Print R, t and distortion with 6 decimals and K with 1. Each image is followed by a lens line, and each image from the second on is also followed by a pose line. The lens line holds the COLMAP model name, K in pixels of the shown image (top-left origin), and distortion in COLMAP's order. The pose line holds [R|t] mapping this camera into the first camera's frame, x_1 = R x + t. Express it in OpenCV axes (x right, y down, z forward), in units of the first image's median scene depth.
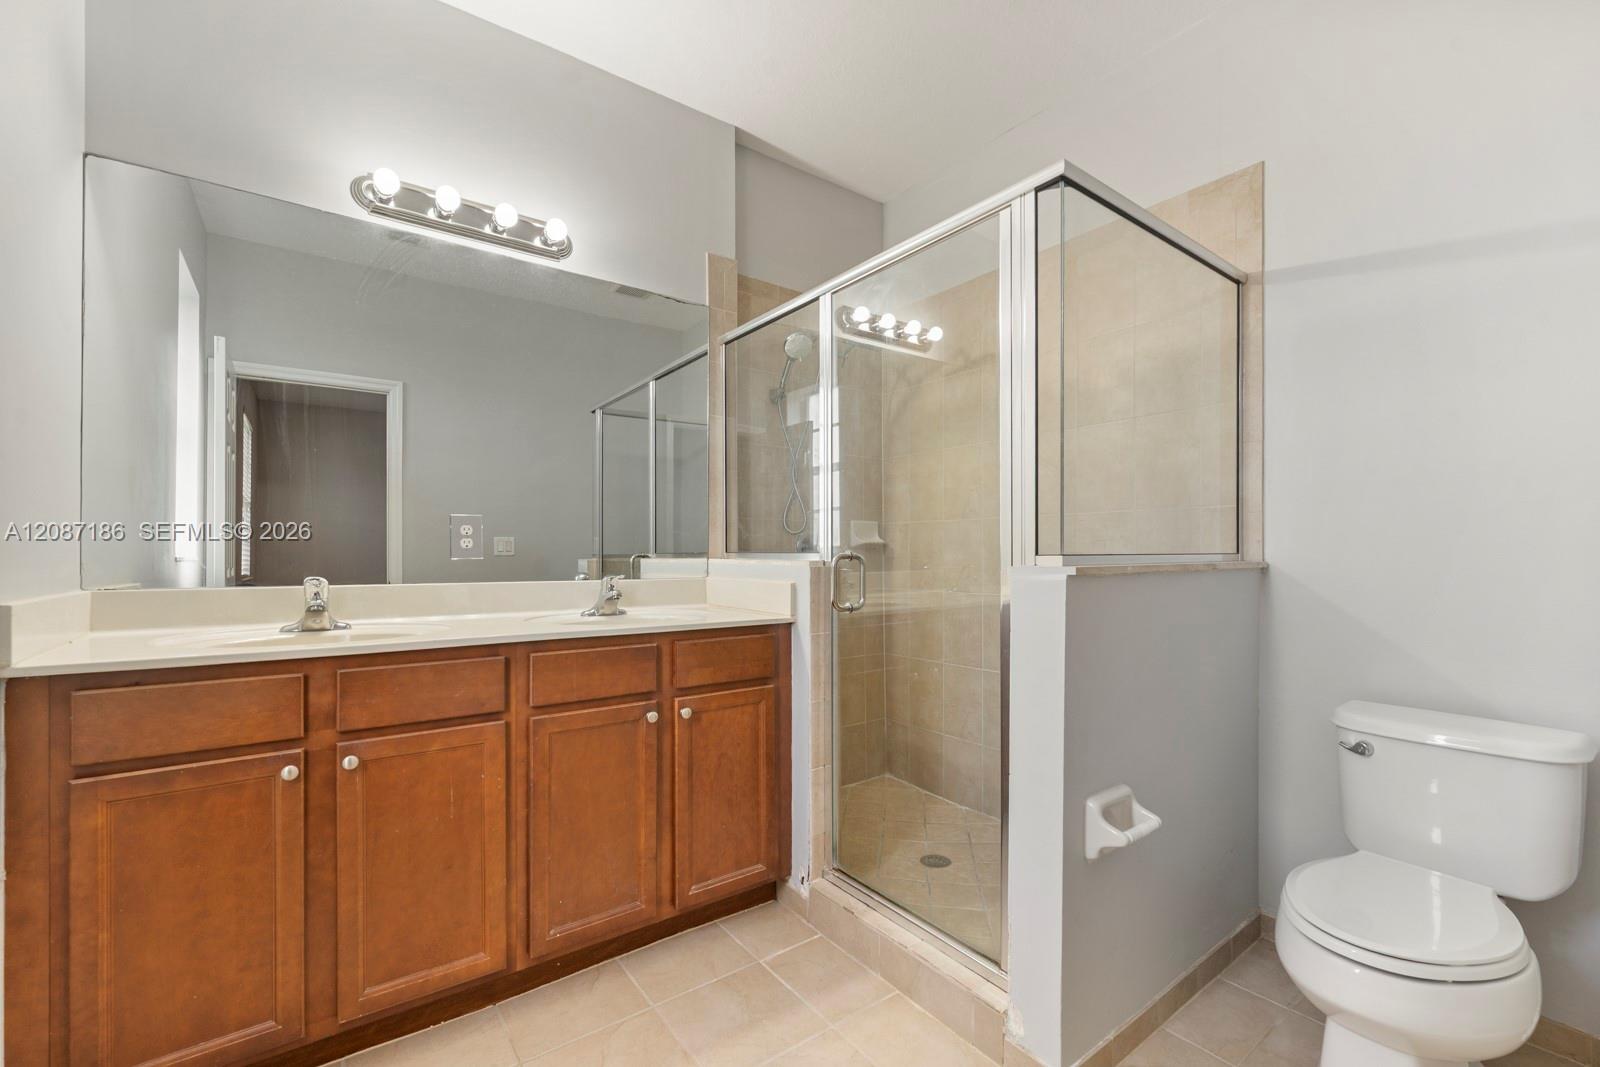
lens RADIAL K [[657.4, 0, 797.8], [0, 657.4, 544.1], [0, 0, 1]] dist [-0.003035, 0.000141]
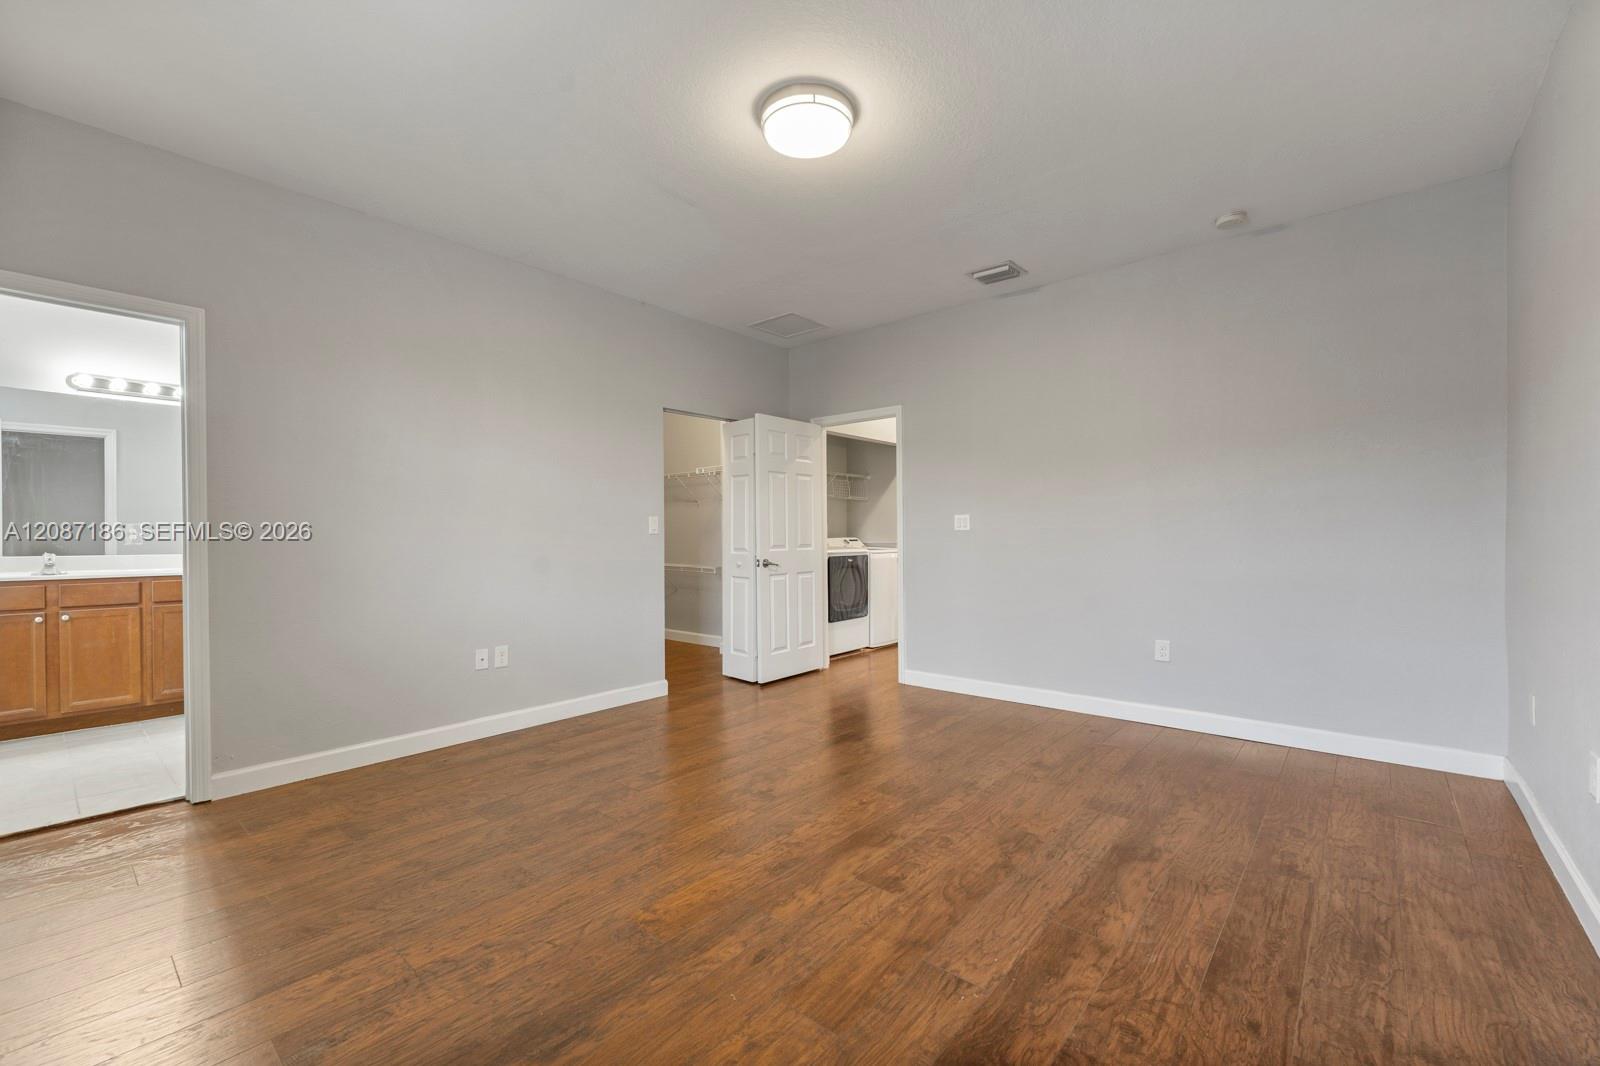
lens RADIAL K [[657.4, 0, 798.9], [0, 657.4, 537.3], [0, 0, 1]] dist [-0.003035, 0.000141]
pose [[0.975958, -0.002199, 0.217948, 1.597548], [-0.000262, 0.999937, 0.011264, -0.034265], [-0.217959, -0.011050, 0.975895, -2.176480]]
